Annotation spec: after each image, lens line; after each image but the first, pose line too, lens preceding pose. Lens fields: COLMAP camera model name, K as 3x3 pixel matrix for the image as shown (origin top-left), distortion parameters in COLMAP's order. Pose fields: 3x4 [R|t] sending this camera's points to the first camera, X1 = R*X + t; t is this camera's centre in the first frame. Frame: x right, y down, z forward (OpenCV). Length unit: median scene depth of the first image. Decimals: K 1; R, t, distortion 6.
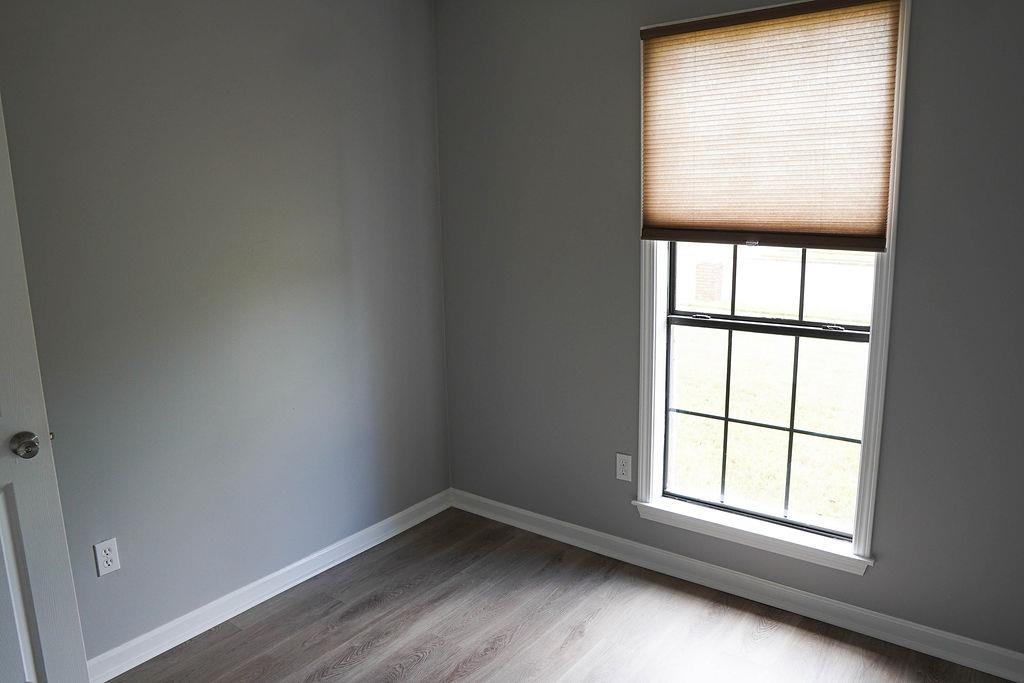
lens RADIAL K [[717.2, 0, 513.1], [0, 717.2, 341.4], [0, 0, 1]] dist [-0.086311, 0.032758]
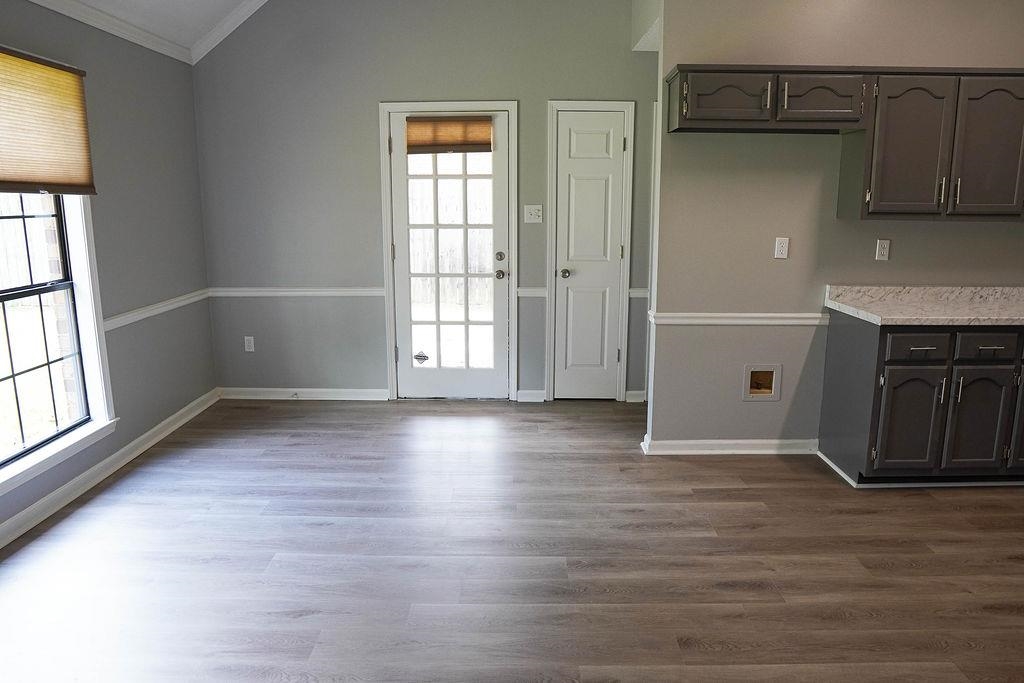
lens RADIAL K [[717.2, 0, 505.8], [0, 717.2, 342.6], [0, 0, 1]] dist [-0.086311, 0.032758]
pose [[-0.593482, -0.130931, 0.794126, -1.145378], [0.174953, 0.942099, 0.286078, -0.139245], [-0.785602, 0.308717, -0.536212, 0.983610]]
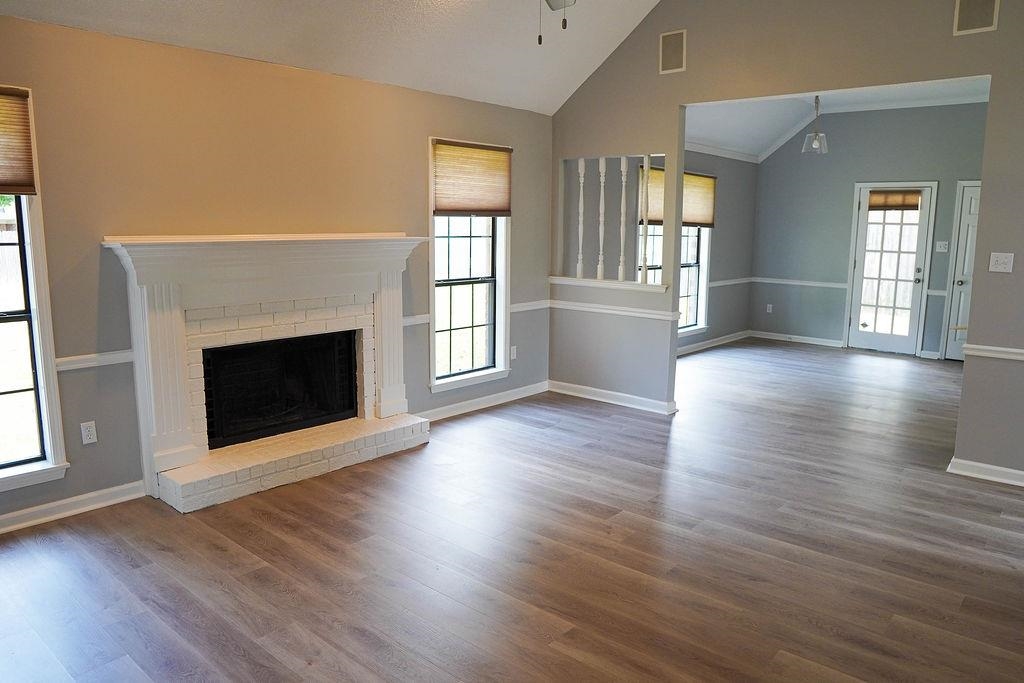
lens RADIAL K [[717.2, 0, 523.1], [0, 717.2, 342.8], [0, 0, 1]] dist [-0.086311, 0.032758]
pose [[0.054605, -0.130671, 0.989921, -3.206160], [0.178636, 0.976684, 0.119070, -0.203110], [-0.982399, 0.170333, 0.076674, 1.579788]]
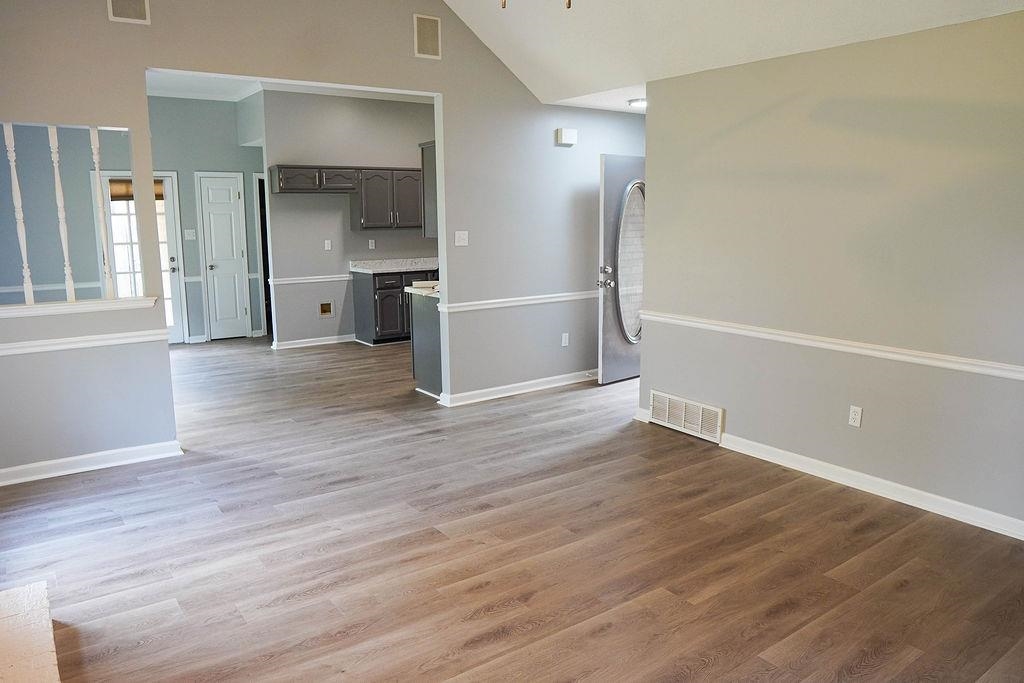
lens RADIAL K [[717.2, 0, 508.8], [0, 717.2, 318.4], [0, 0, 1]] dist [-0.086311, 0.032758]
pose [[-0.955858, -0.001564, 0.293824, -2.182681], [0.094177, 0.945599, 0.311407, -0.468634], [-0.278327, 0.325332, -0.903711, 2.753180]]
